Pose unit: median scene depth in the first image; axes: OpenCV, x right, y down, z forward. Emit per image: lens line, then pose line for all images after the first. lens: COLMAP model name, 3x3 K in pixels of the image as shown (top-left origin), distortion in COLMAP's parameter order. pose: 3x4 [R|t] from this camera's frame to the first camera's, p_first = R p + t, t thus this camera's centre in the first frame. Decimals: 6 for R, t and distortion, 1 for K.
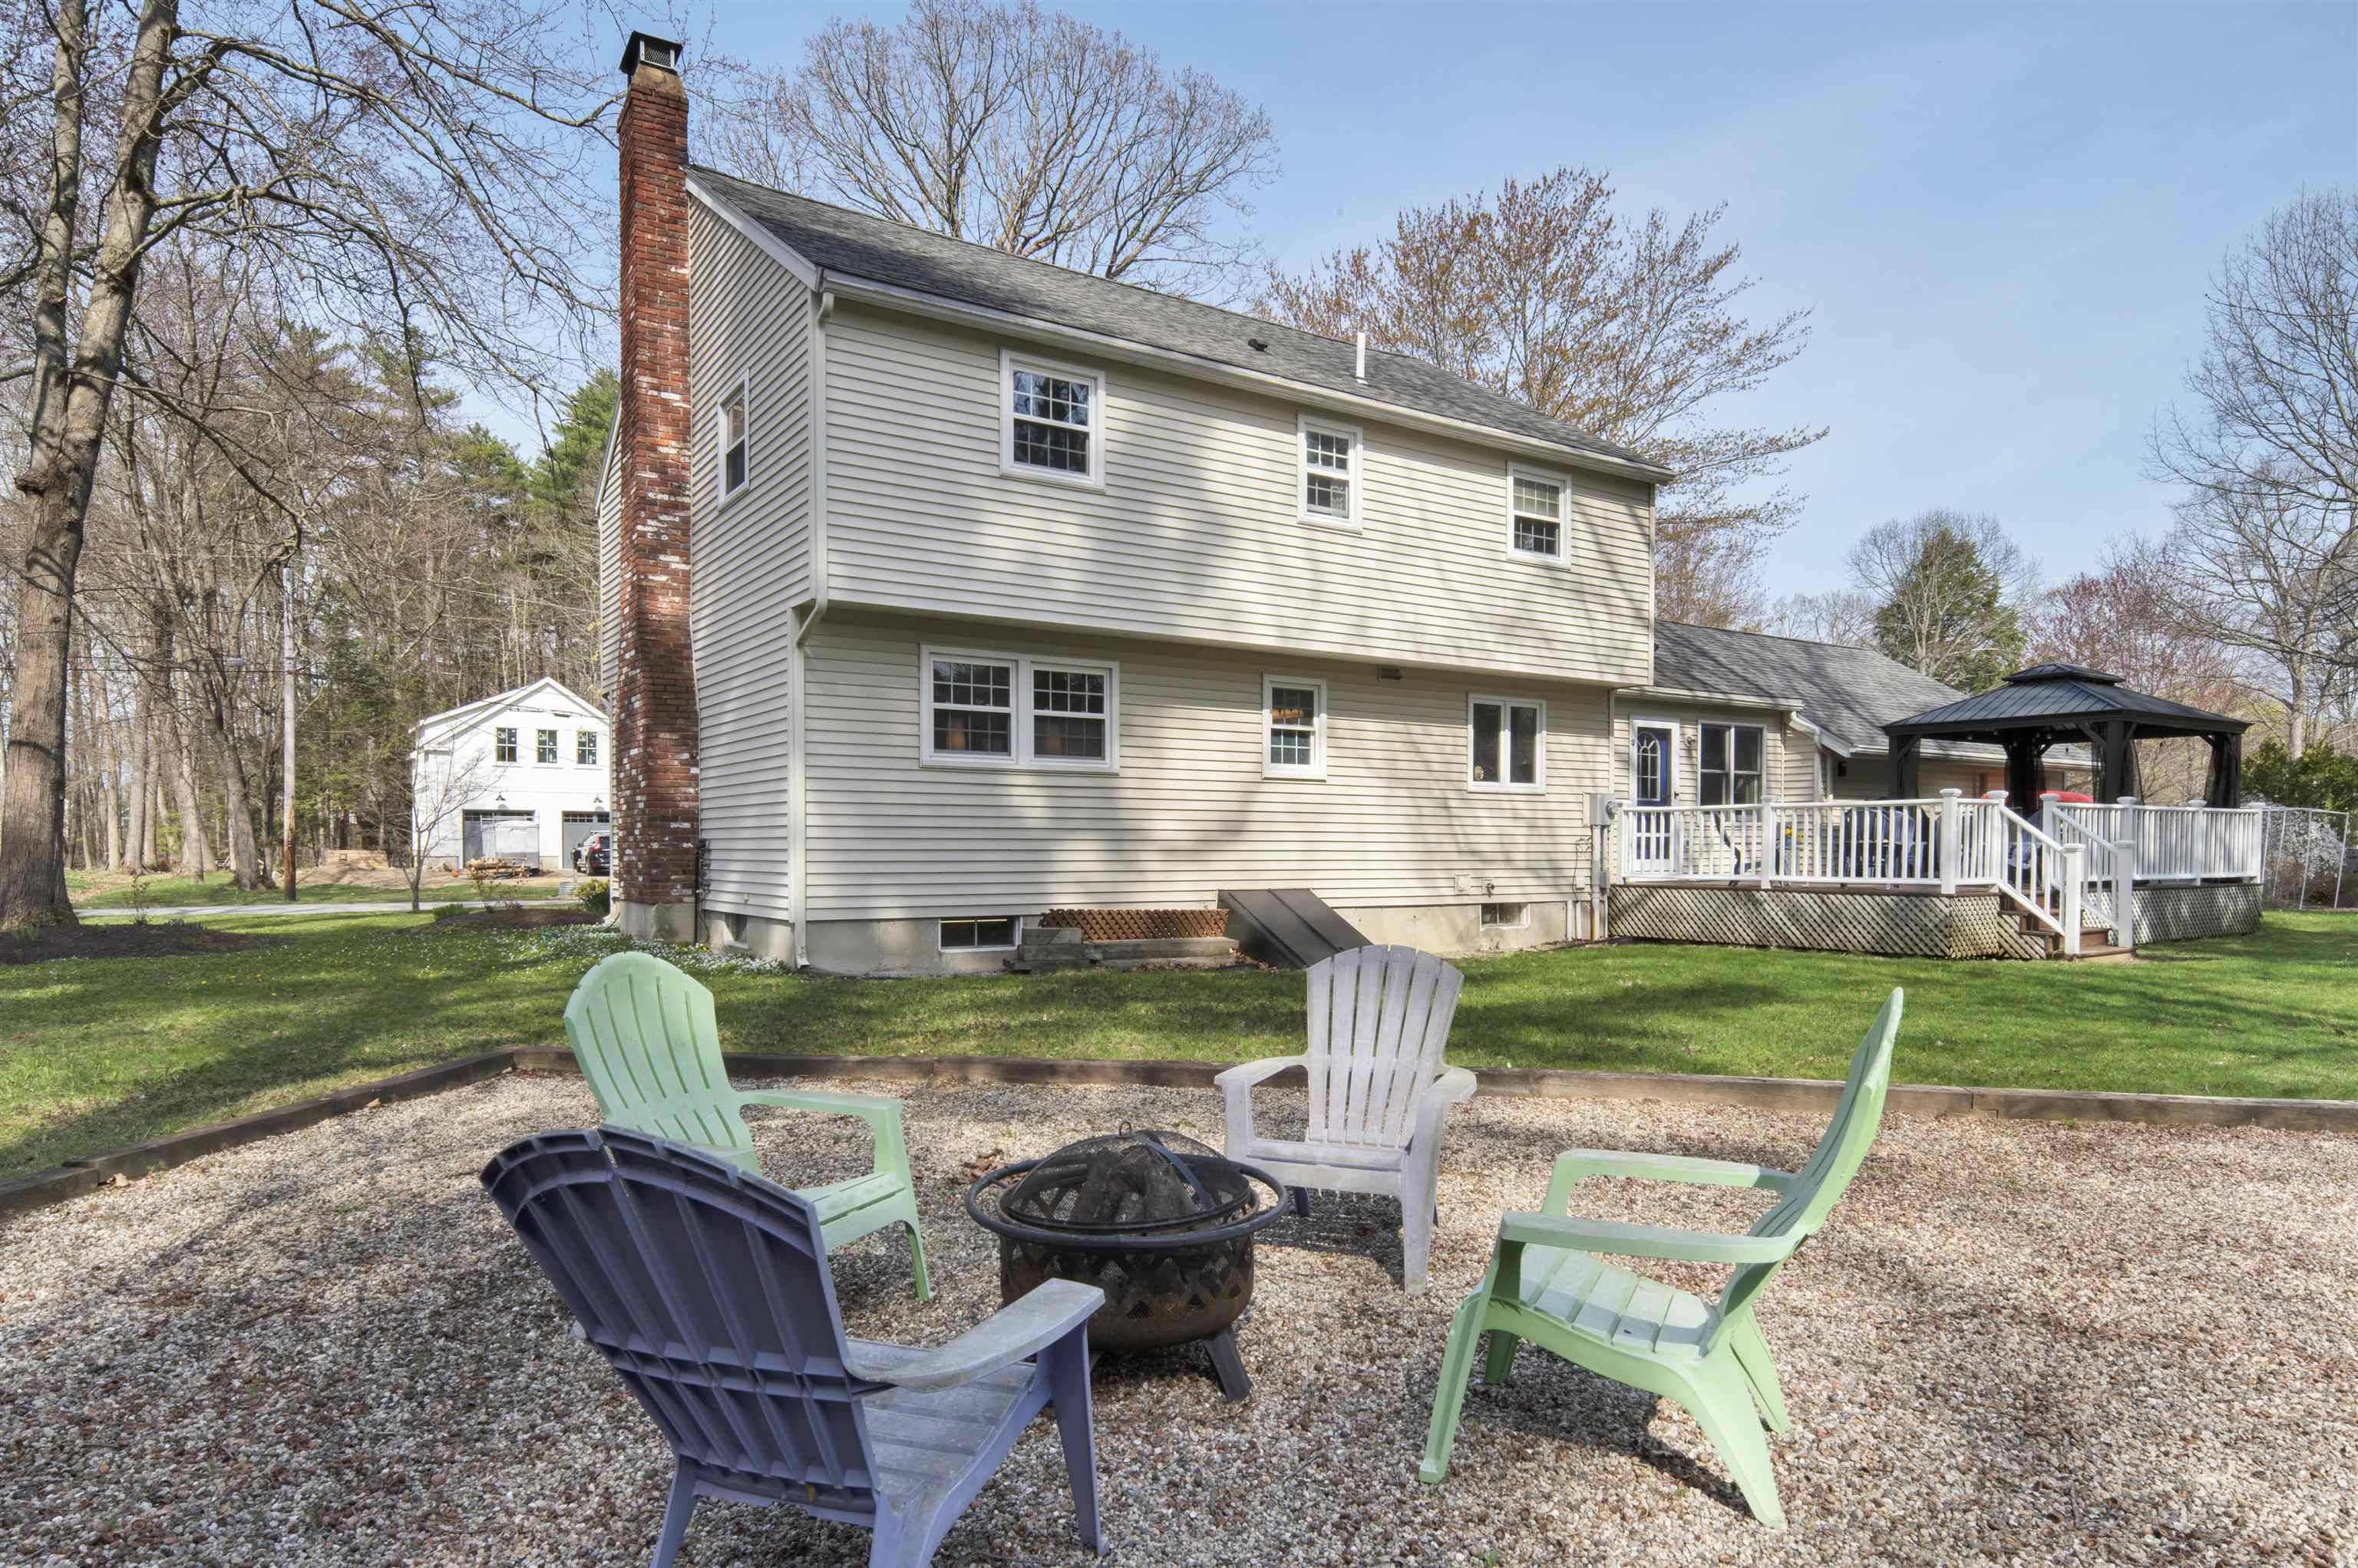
lens RADIAL K [[1381.8, 0, 1181.2], [0, 1381.8, 880.1], [0, 0, 1]] dist [0.001795, -0.001077]
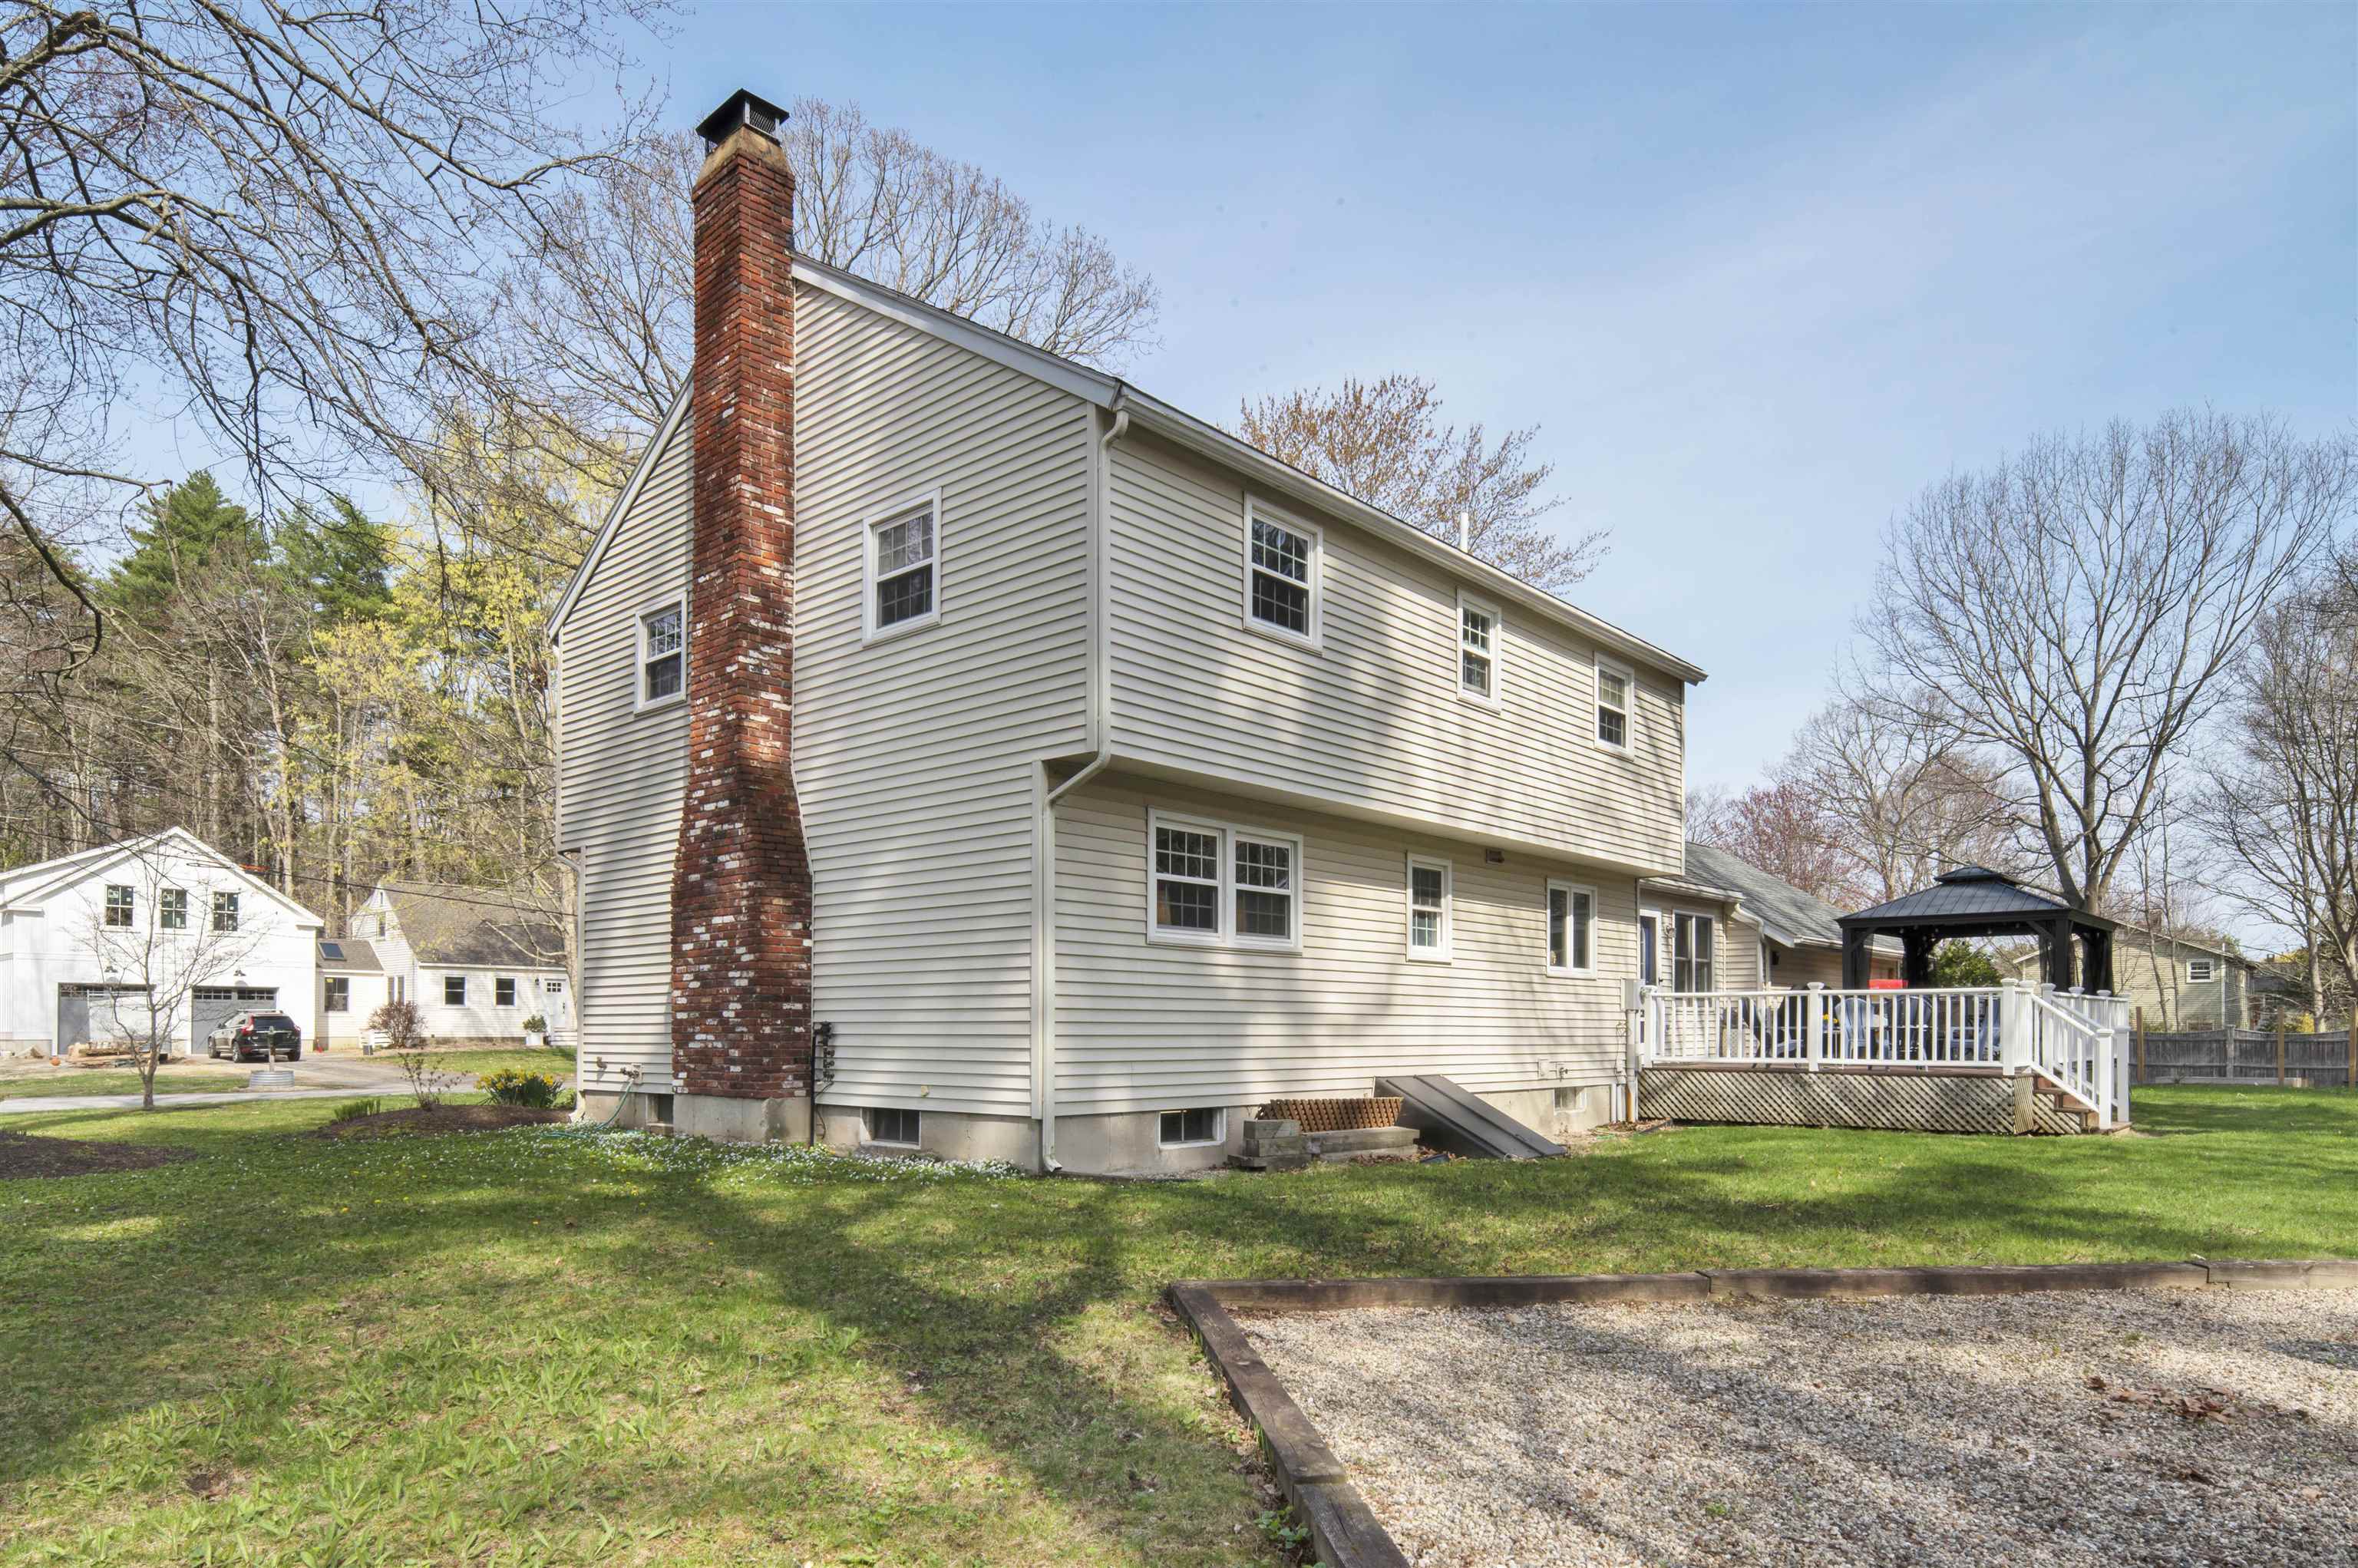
lens RADIAL K [[1396.3, 0, 1177.0], [0, 1396.3, 1021.0], [0, 0, 1]] dist [-0.000498, 0.000767]
pose [[0.967210, 0.002114, 0.253968, -0.345554], [0.005224, 0.999588, -0.028216, -0.004790], [-0.253923, 0.028617, 0.966801, 0.100803]]
